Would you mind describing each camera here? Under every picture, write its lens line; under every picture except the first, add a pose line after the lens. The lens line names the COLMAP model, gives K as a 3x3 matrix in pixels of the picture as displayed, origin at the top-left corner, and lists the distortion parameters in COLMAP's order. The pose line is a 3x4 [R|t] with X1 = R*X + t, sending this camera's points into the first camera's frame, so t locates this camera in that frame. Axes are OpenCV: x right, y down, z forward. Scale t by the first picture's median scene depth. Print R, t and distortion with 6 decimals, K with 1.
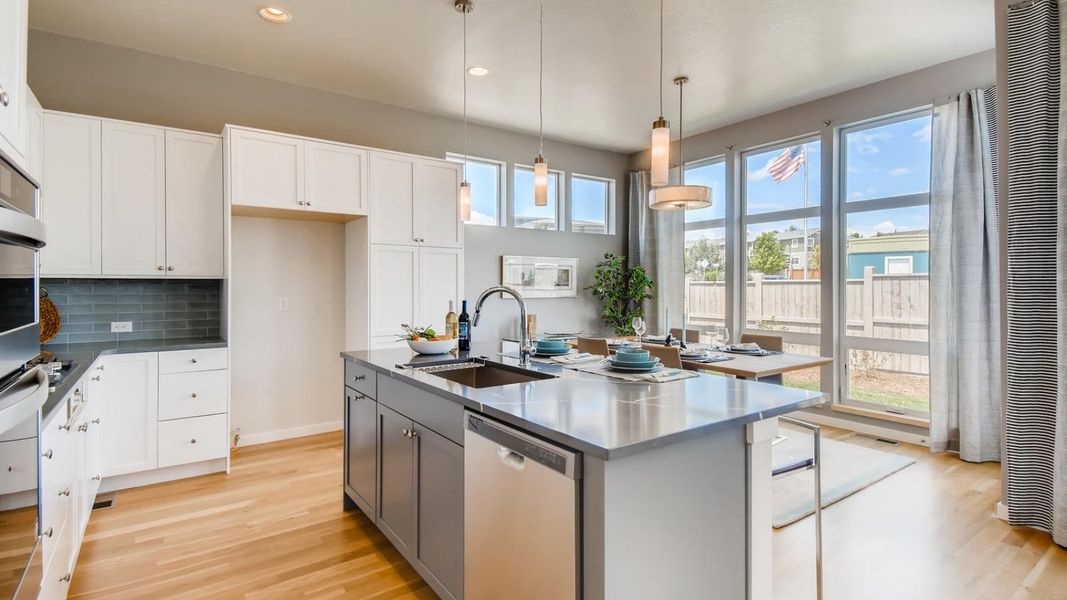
lens RADIAL K [[511.8, 0, 533.0], [0, 511.8, 293.7], [0, 0, 1]] dist [0.015702, -0.010668]
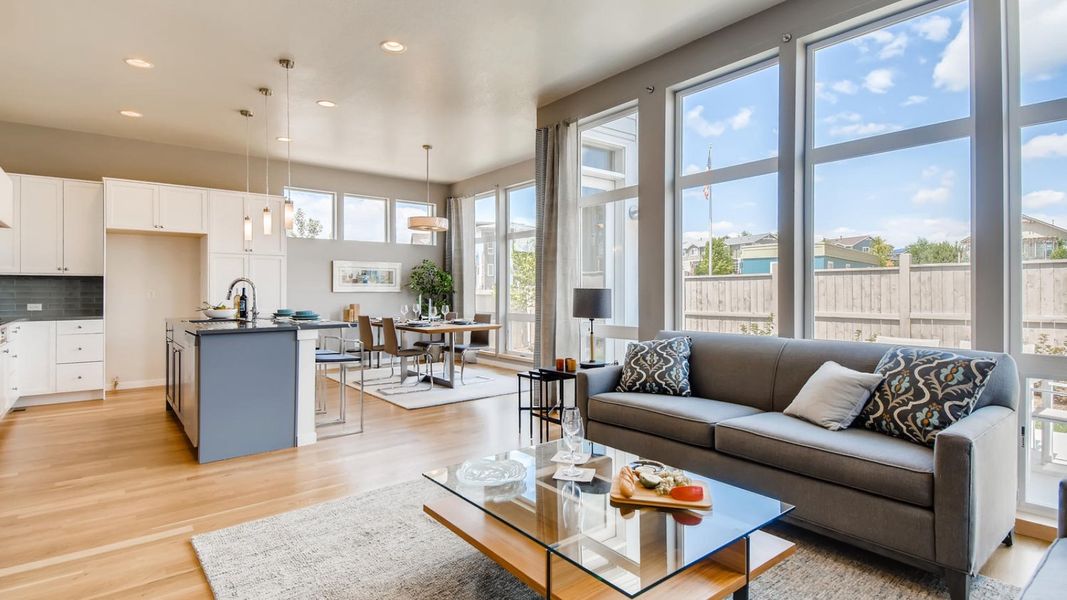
lens RADIAL K [[511.8, 0, 529.5], [0, 511.8, 293.5], [0, 0, 1]] dist [0.015702, -0.010668]
pose [[0.998309, 0.000796, 0.058118, 0.565510], [-0.000396, 0.999976, -0.006907, 0.033393], [-0.058123, 0.006873, 0.998286, -0.595595]]
